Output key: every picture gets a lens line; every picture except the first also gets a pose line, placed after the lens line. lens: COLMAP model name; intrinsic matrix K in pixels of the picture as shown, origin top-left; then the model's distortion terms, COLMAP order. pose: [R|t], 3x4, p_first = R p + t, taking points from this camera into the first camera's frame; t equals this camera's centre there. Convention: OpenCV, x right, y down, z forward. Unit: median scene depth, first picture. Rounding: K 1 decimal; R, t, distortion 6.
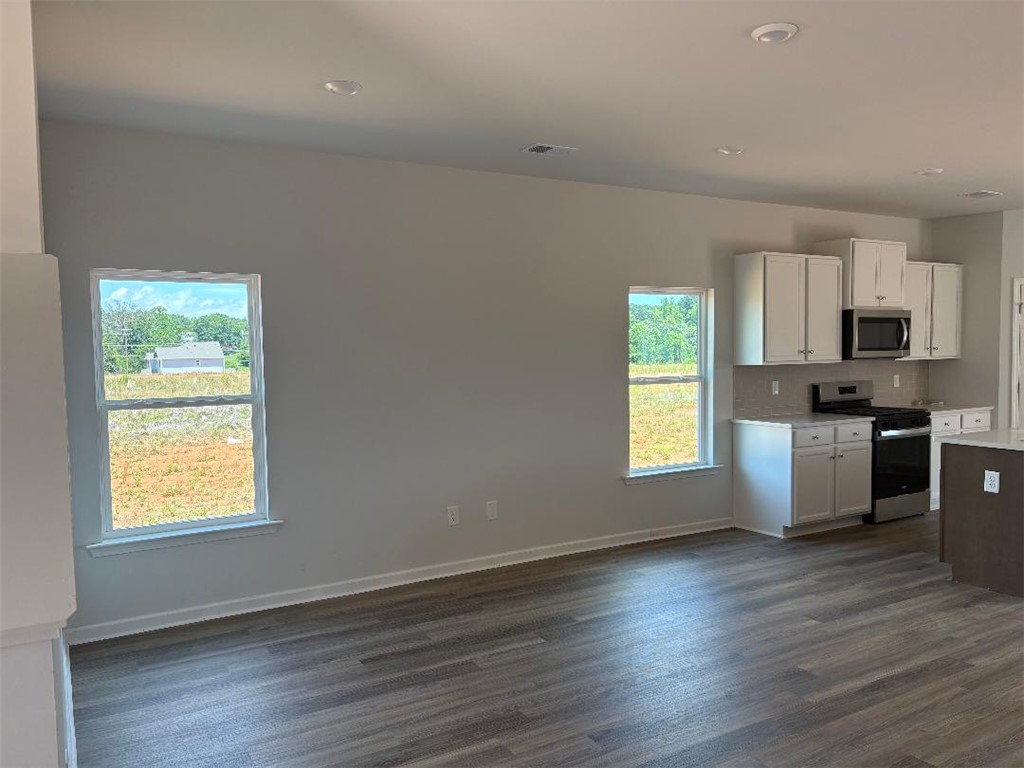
lens RADIAL K [[777.4, 0, 512.0], [0, 777.4, 384.0], [0, 0, 1]] dist [0.060598, -0.083629]
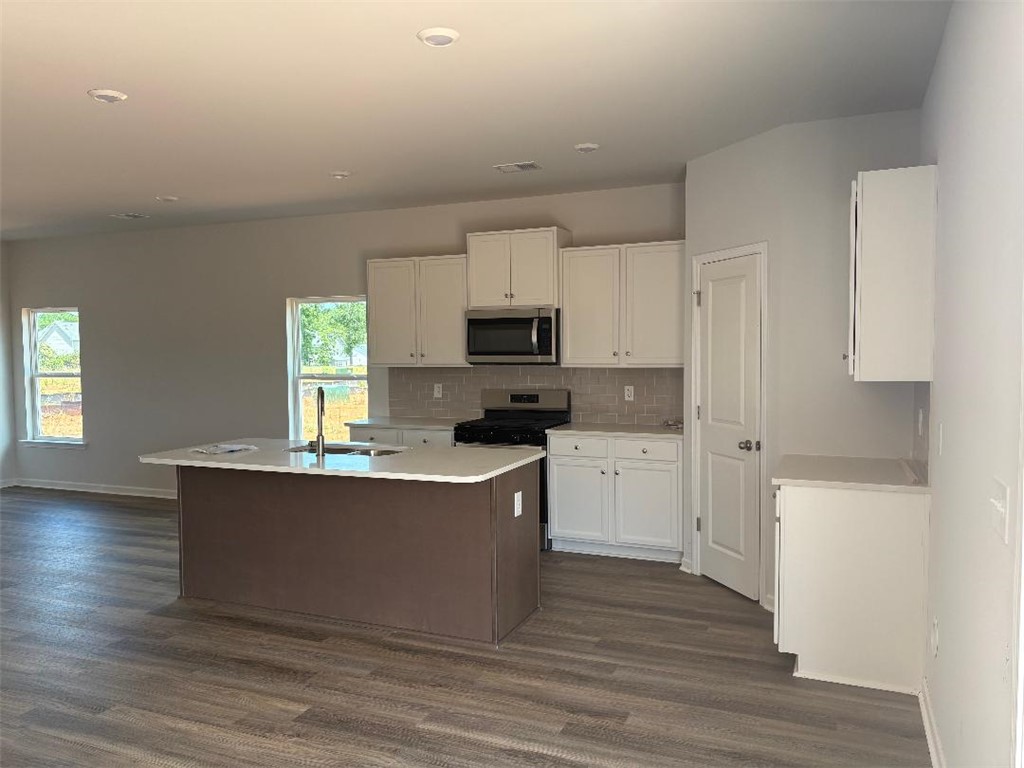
lens RADIAL K [[777.4, 0, 512.0], [0, 777.4, 384.0], [0, 0, 1]] dist [0.060598, -0.083629]
pose [[0.604390, 0.053451, -0.794894, 1.167841], [-0.030831, 0.998569, 0.043704, -0.048793], [0.796092, -0.001906, 0.605173, 0.475396]]
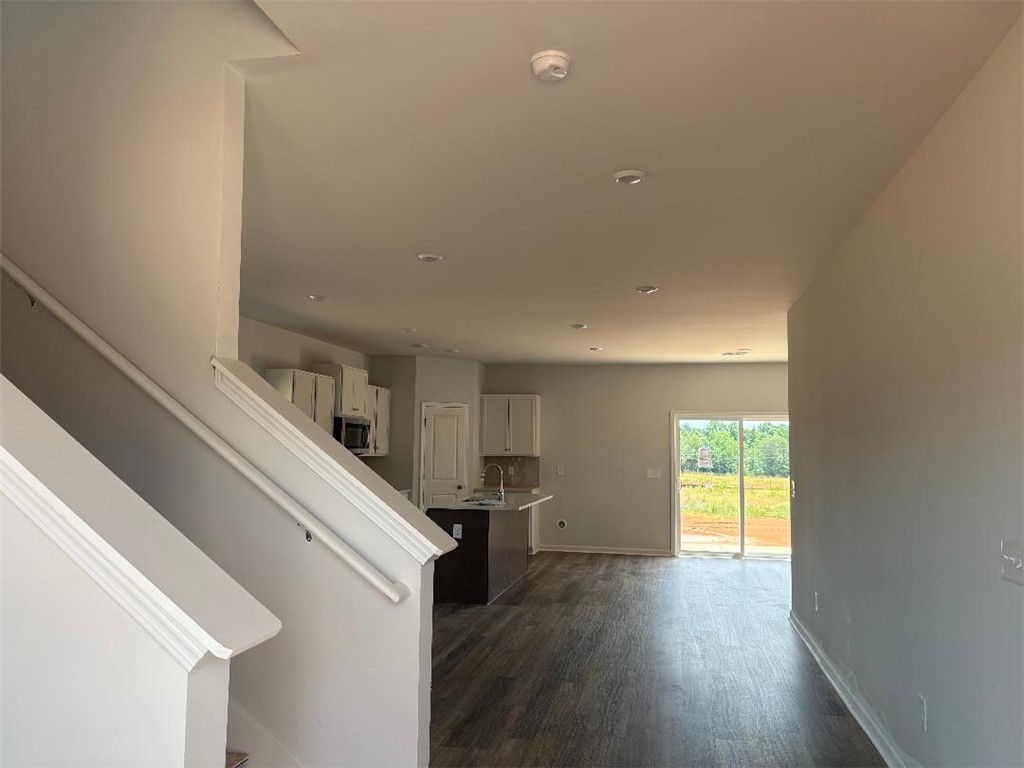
lens RADIAL K [[777.4, 0, 512.0], [0, 777.4, 384.0], [0, 0, 1]] dist [0.060598, -0.083629]
pose [[0.666510, 0.086779, 0.740428, -0.356930], [0.010371, 0.992026, -0.125602, 0.019198], [-0.745424, 0.091394, 0.660295, -0.103191]]
